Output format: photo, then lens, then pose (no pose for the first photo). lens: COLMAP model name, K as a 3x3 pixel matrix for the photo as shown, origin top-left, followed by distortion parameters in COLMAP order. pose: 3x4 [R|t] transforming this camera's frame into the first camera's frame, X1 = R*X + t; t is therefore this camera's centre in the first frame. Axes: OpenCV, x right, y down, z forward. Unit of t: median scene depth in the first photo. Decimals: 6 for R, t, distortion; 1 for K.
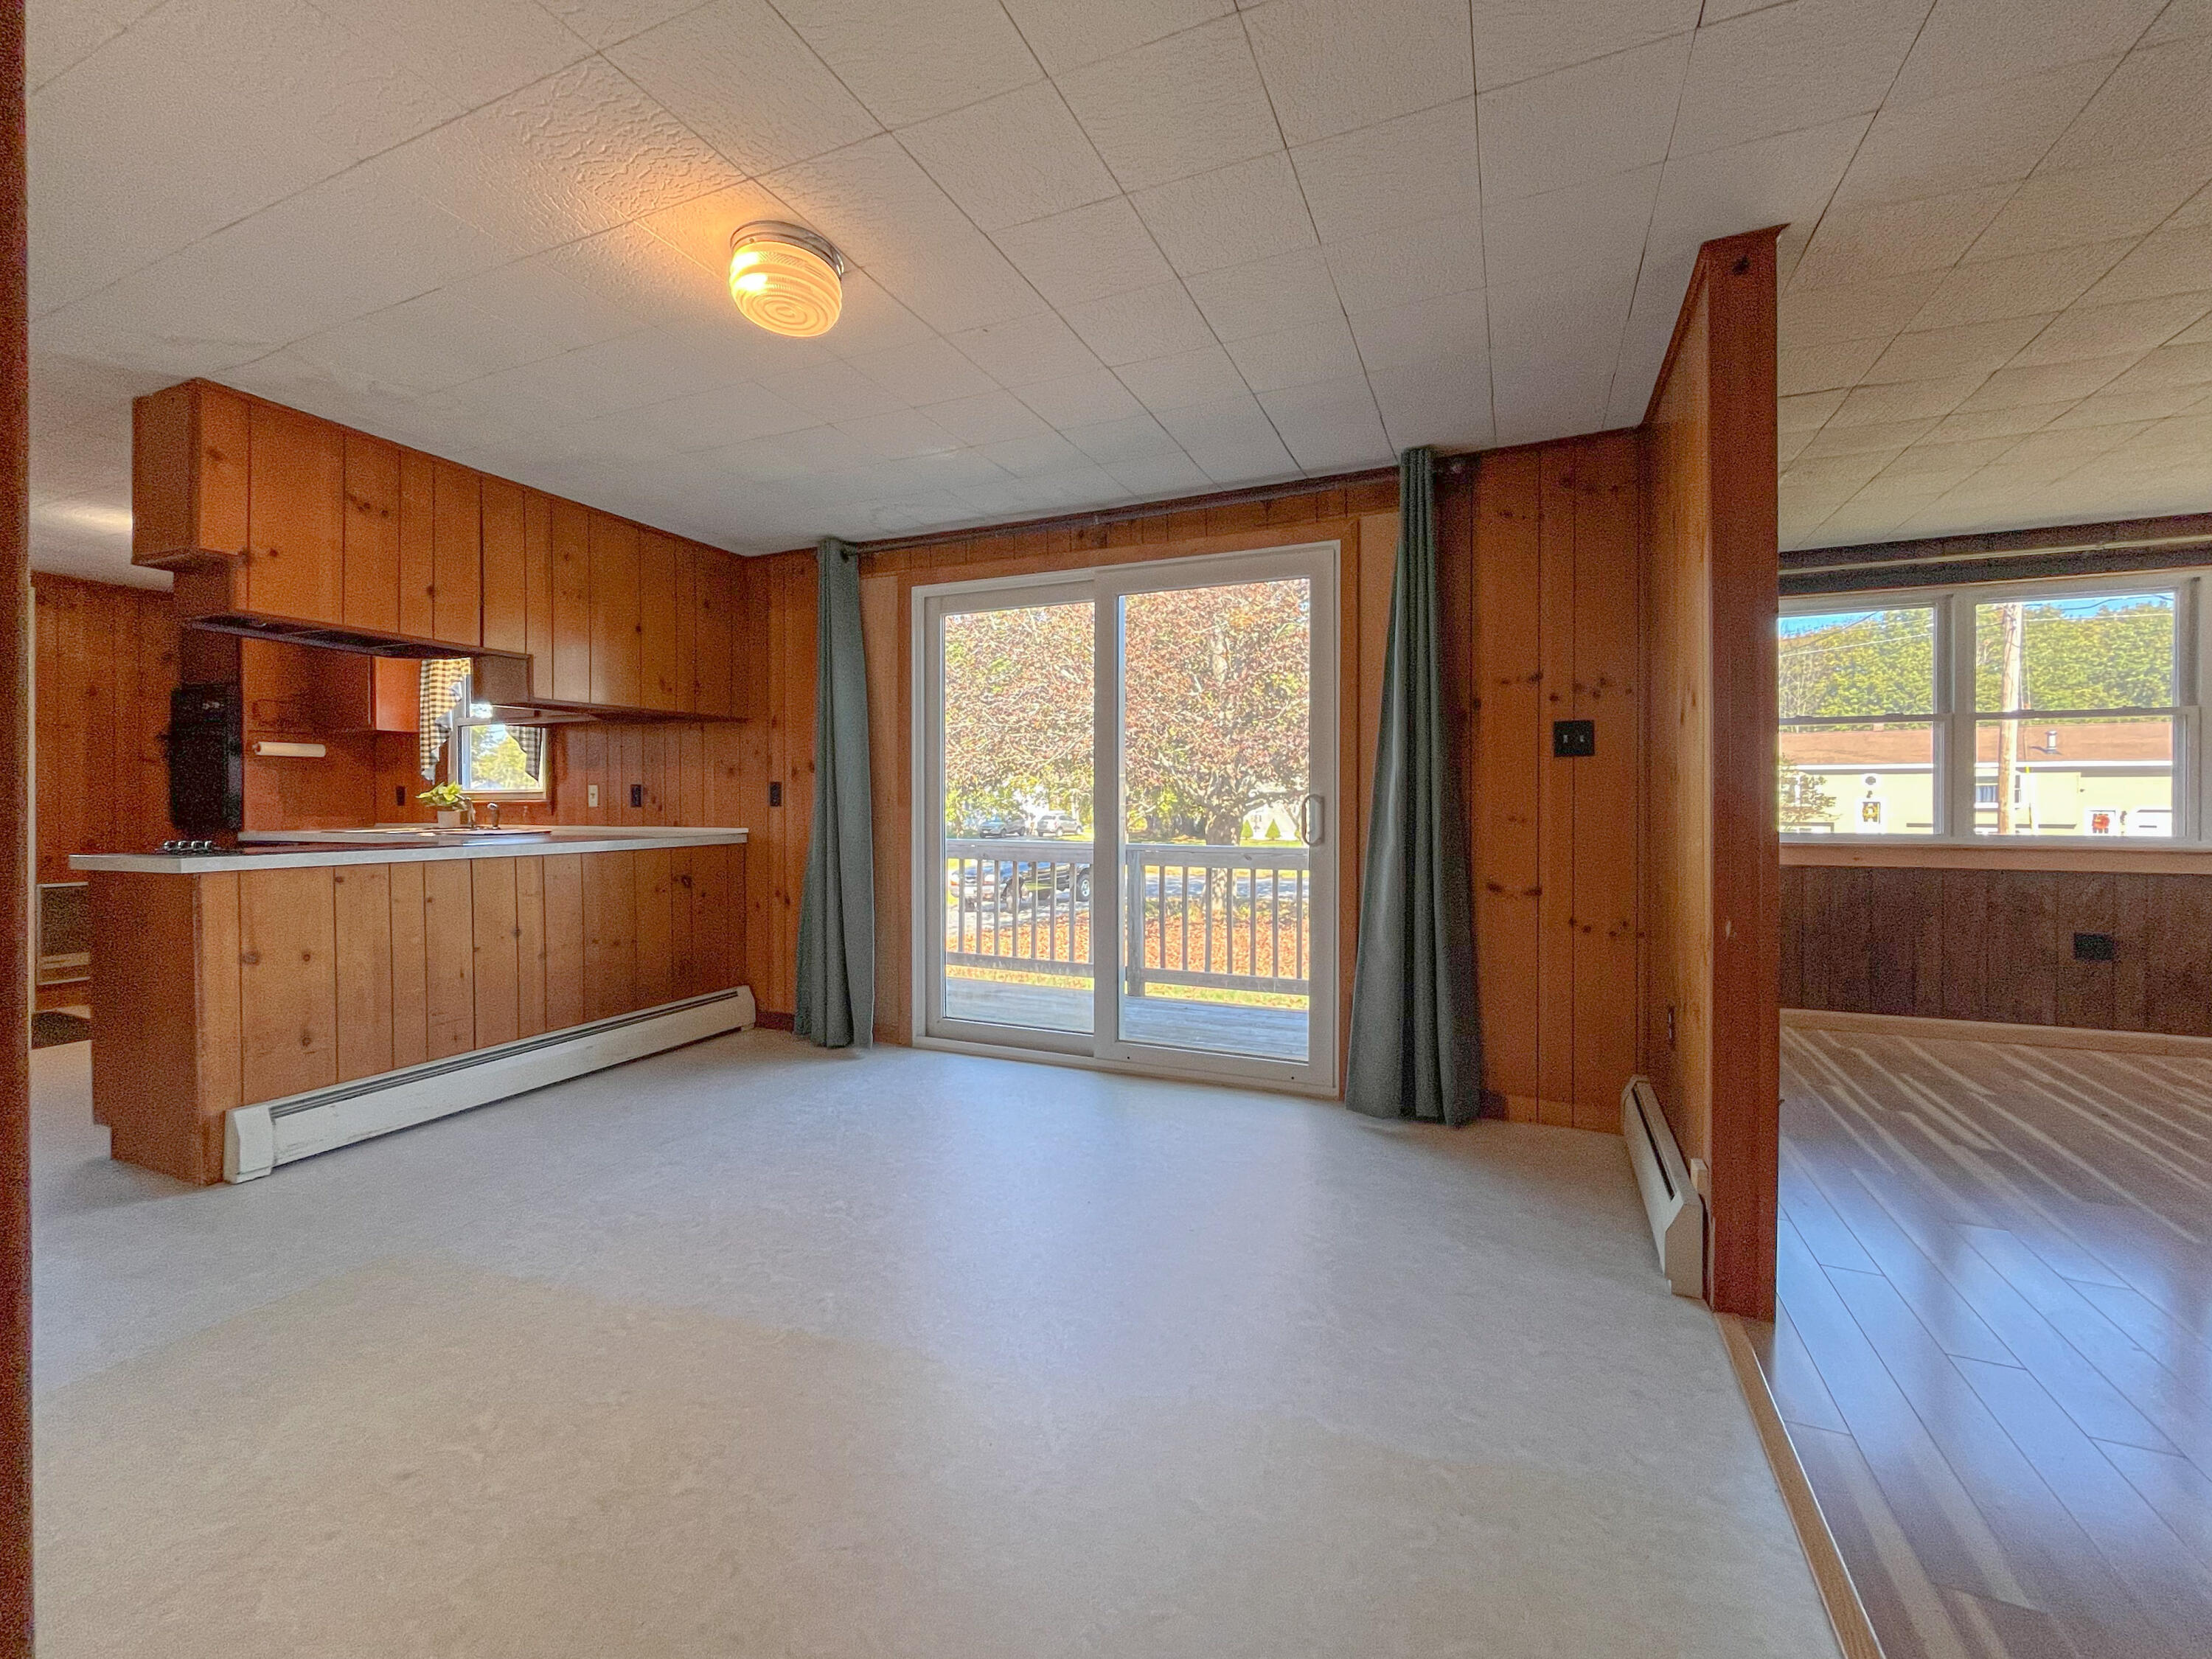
lens RADIAL K [[918.7, 0, 1114.8], [0, 918.7, 808.6], [0, 0, 1]] dist [-0.001371, -0.000213]
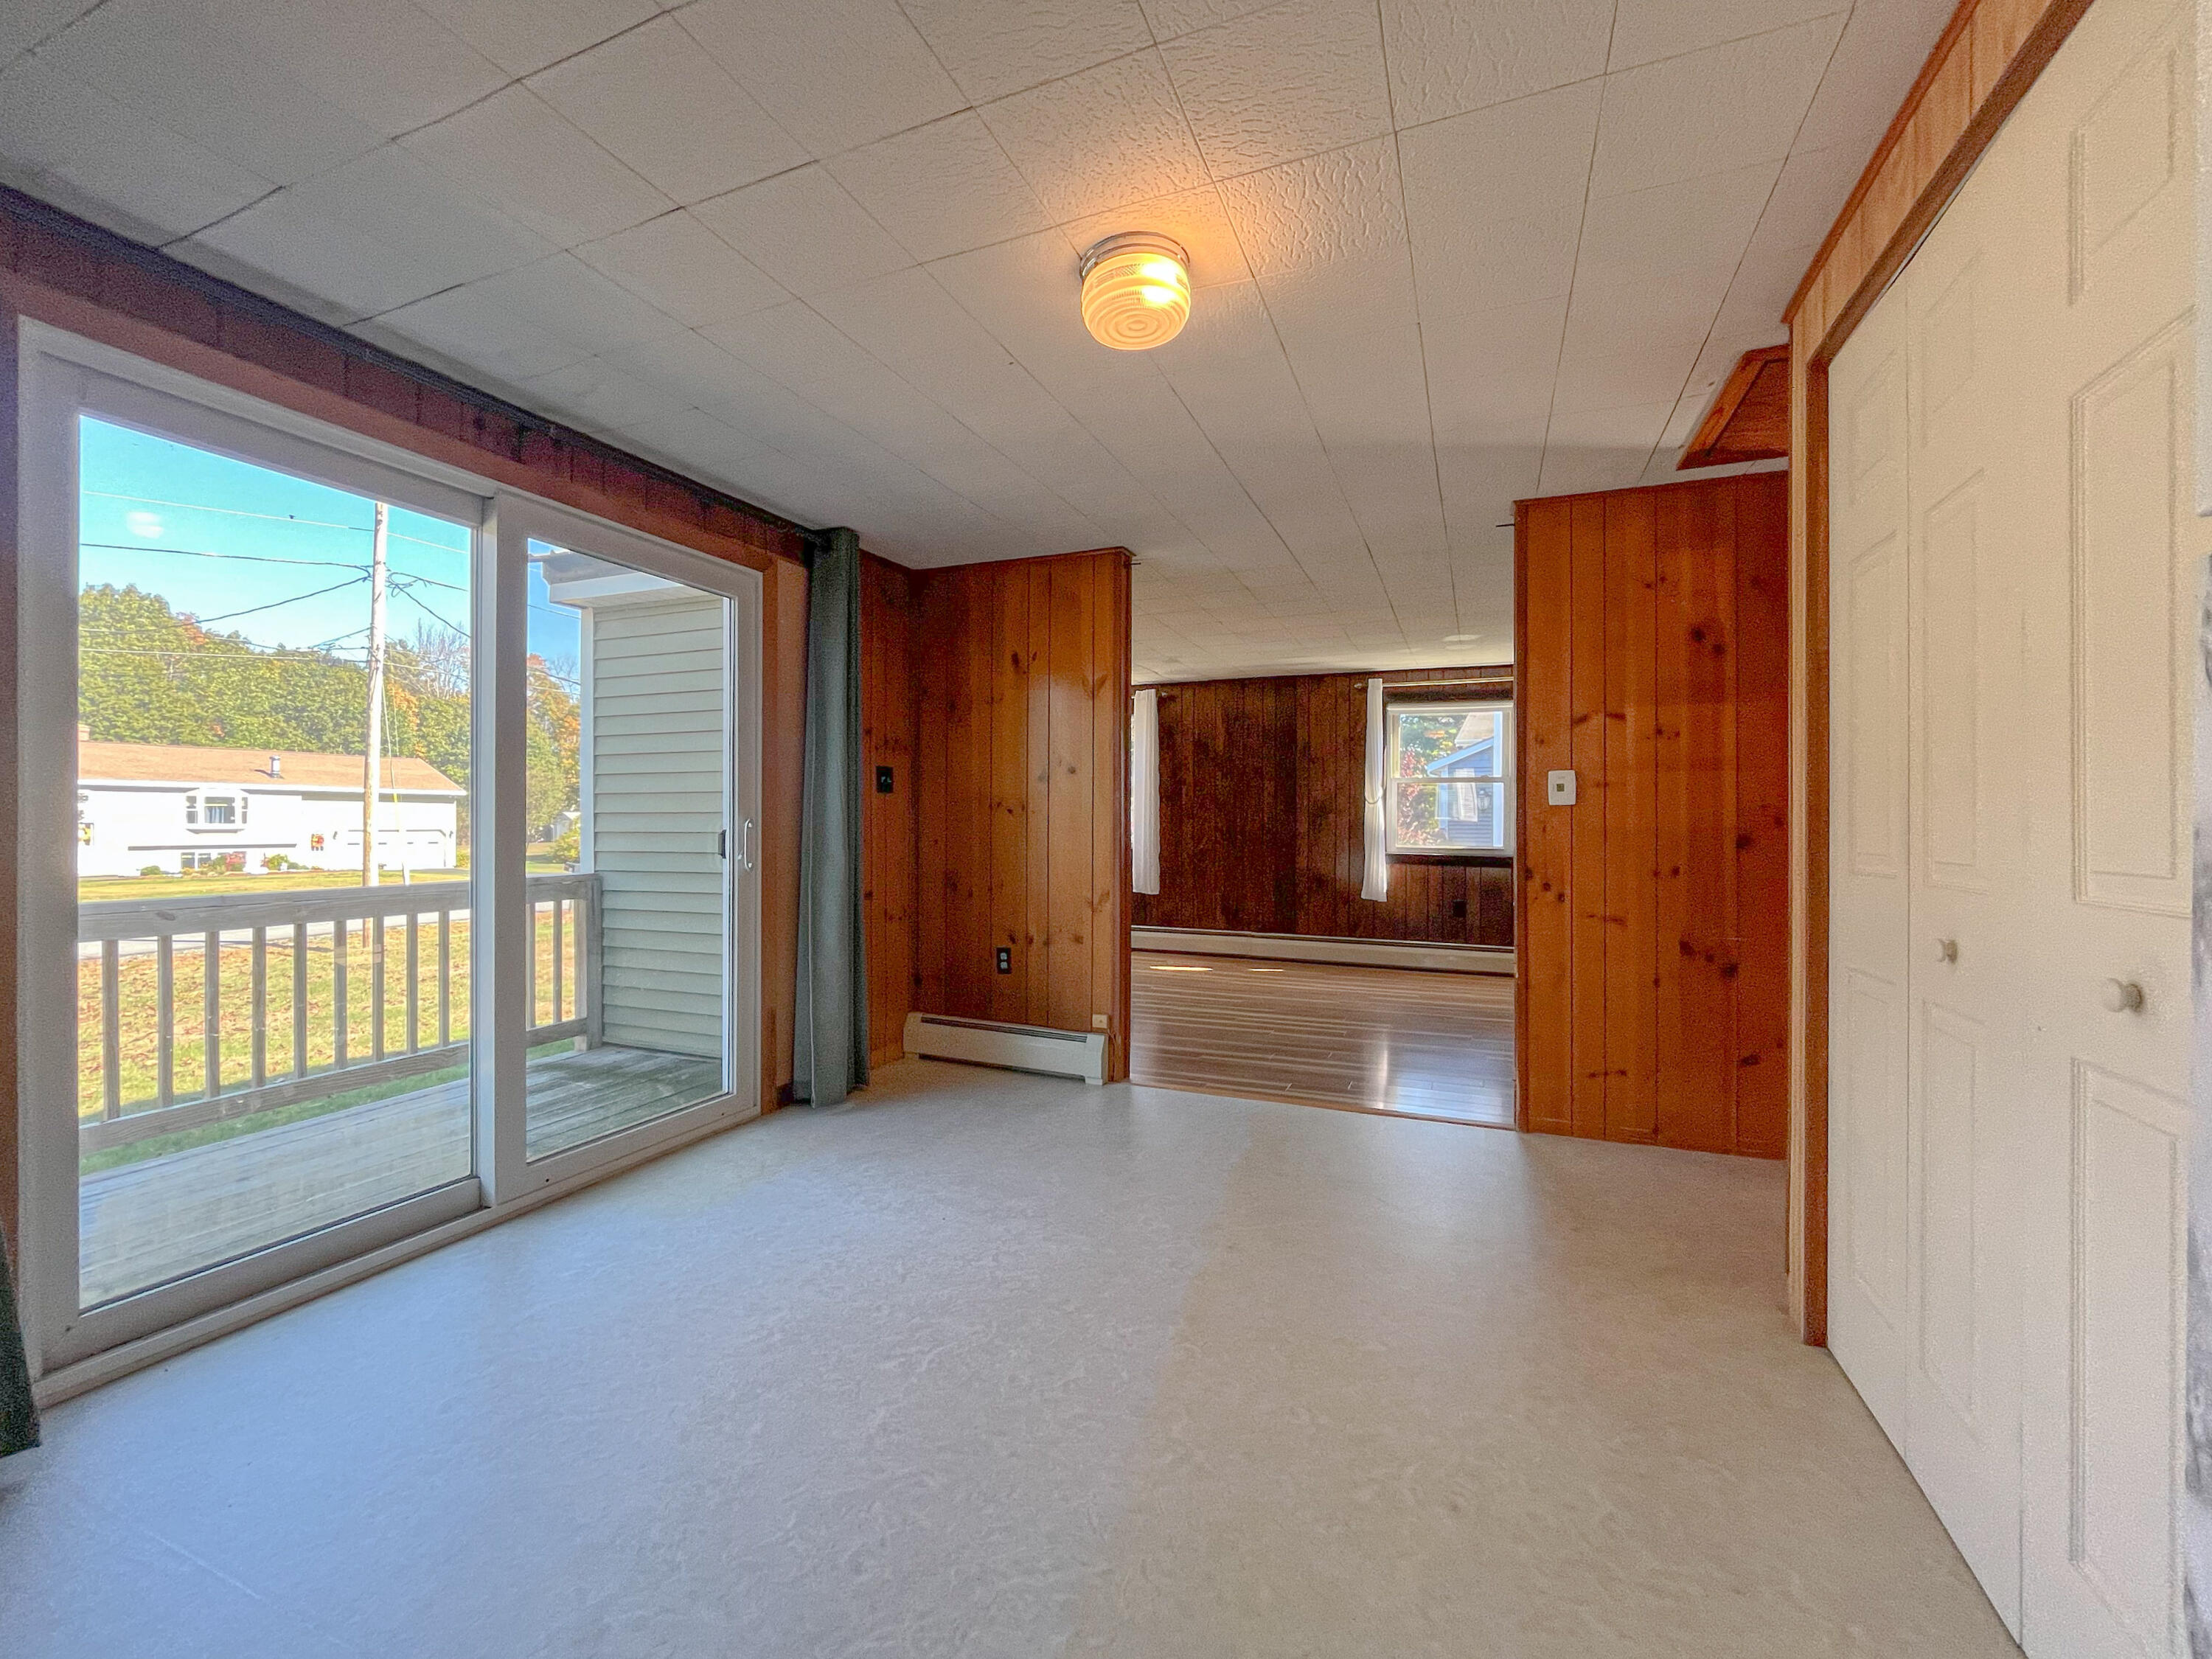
lens RADIAL K [[914.3, 0, 1116.8], [0, 914.3, 828.6], [0, 0, 1]] dist [-0.001508, -0.000084]
pose [[-0.026623, -0.006452, 0.999625, -0.549314], [0.006809, 0.999955, 0.006636, -0.006475], [-0.999622, 0.006983, -0.026578, 0.435391]]
